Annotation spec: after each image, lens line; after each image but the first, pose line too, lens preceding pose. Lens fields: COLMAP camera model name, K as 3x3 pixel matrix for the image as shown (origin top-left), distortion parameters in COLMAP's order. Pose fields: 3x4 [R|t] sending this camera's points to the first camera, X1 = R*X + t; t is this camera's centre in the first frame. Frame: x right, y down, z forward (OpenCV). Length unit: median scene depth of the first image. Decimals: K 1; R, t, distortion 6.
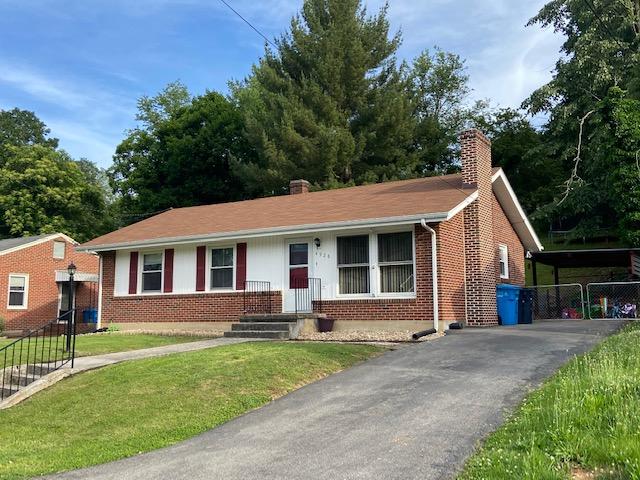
lens RADIAL K [[660.3, 0, 320.0], [0, 660.3, 240.0], [0, 0, 1]] dist [0.066794, -0.001152]
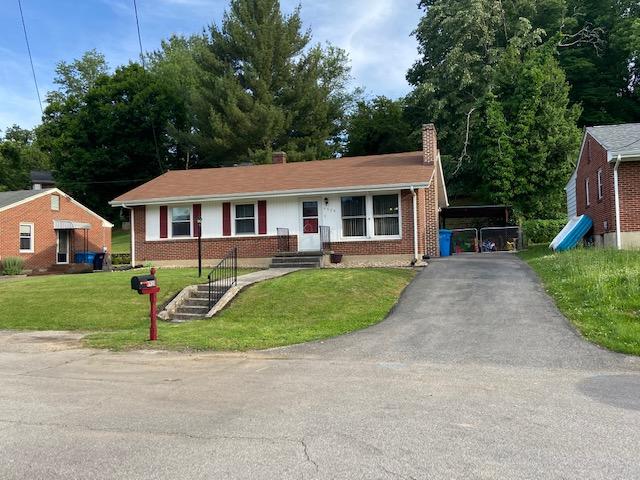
lens RADIAL K [[561.8, 0, 320.0], [0, 561.8, 240.0], [0, 0, 1]] dist [0.083595, -0.009876]
pose [[0.968045, -0.008944, 0.250617, -0.274171], [-0.011621, 0.996690, 0.080460, -0.008237], [-0.250507, -0.080801, 0.964737, -0.141772]]
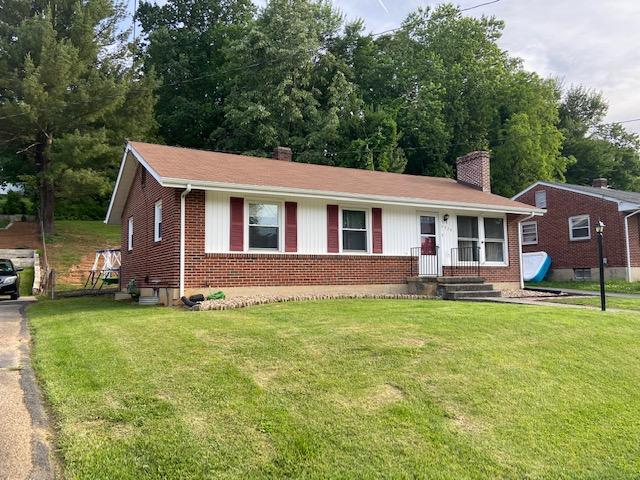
lens RADIAL K [[521.9, 0, 320.0], [0, 521.9, 240.0], [0, 0, 1]] dist [0.119173, -0.153918]
pose [[0.455024, 0.064613, 0.888132, -0.817908], [-0.098190, 0.994923, -0.022076, 0.075287], [-0.885049, -0.077160, 0.459058, 0.654530]]
